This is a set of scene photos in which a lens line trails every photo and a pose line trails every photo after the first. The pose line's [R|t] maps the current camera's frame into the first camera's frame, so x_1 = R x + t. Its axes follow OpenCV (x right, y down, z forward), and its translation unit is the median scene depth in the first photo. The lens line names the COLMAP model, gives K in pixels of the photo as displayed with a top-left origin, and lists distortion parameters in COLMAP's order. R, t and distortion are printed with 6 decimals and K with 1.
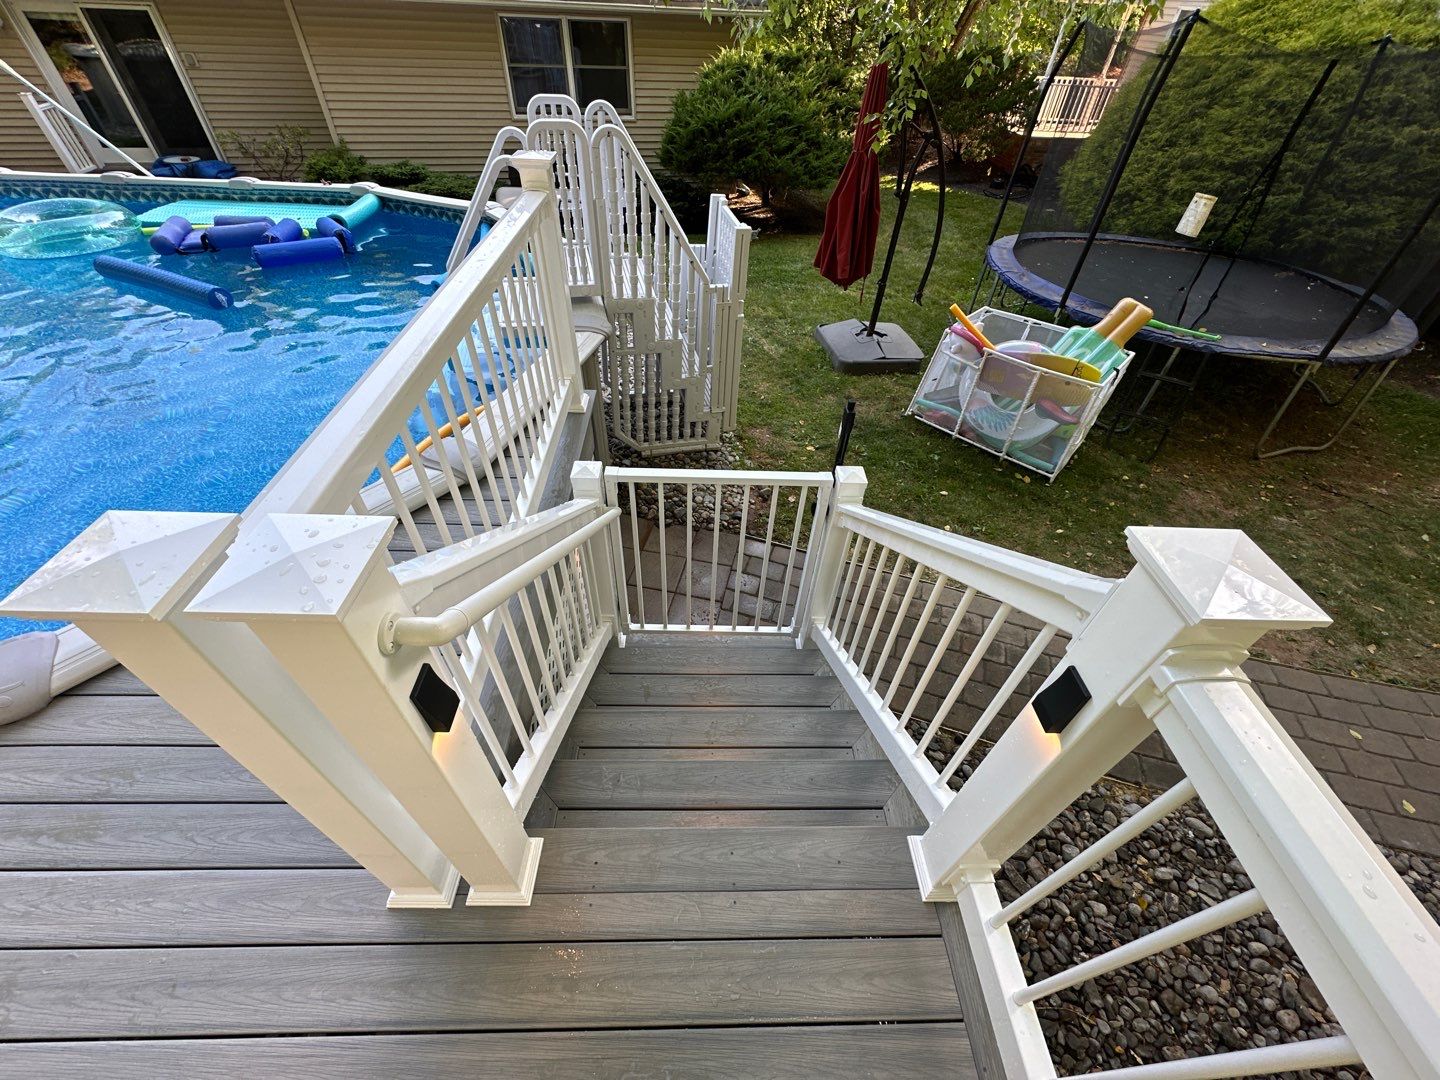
lens RADIAL K [[567.9, 0, 718.5], [0, 567.9, 532.1], [0, 0, 1]] dist [-0.000480, 0.000525]
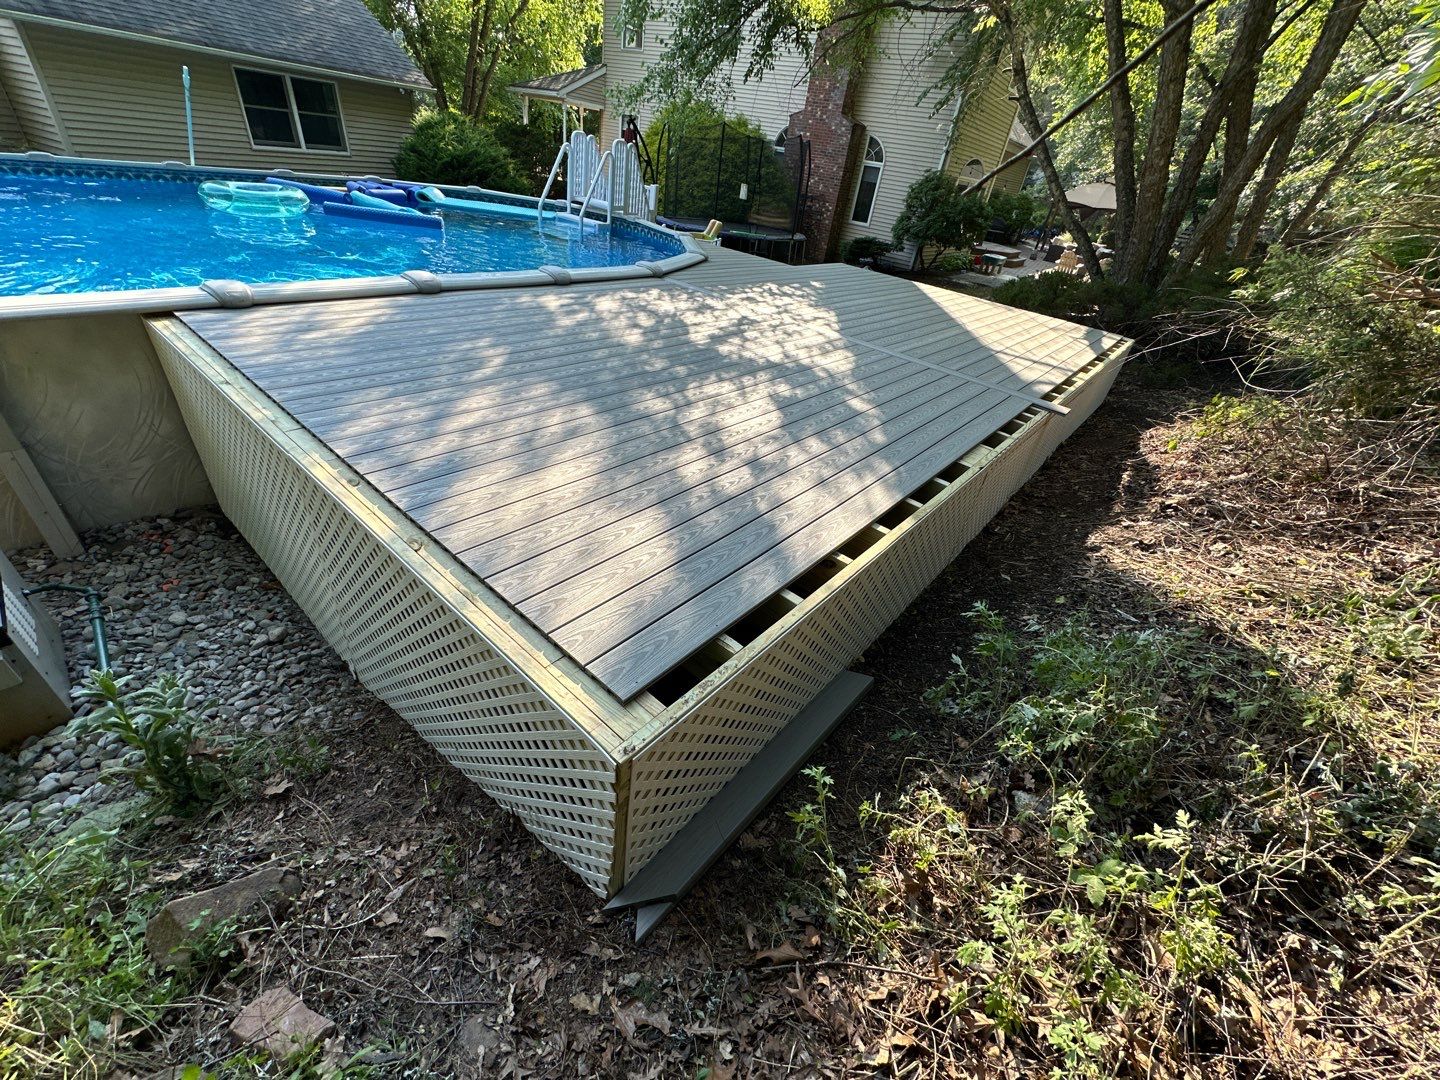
lens RADIAL K [[579.3, 0, 722.5], [0, 579.3, 537.7], [0, 0, 1]] dist [-0.001046, 0.000113]
pose [[0.660375, -0.383090, 0.645869, -1.676060], [0.433369, 0.896827, 0.088841, 0.648564], [-0.613267, 0.221231, 0.758262, -0.687981]]
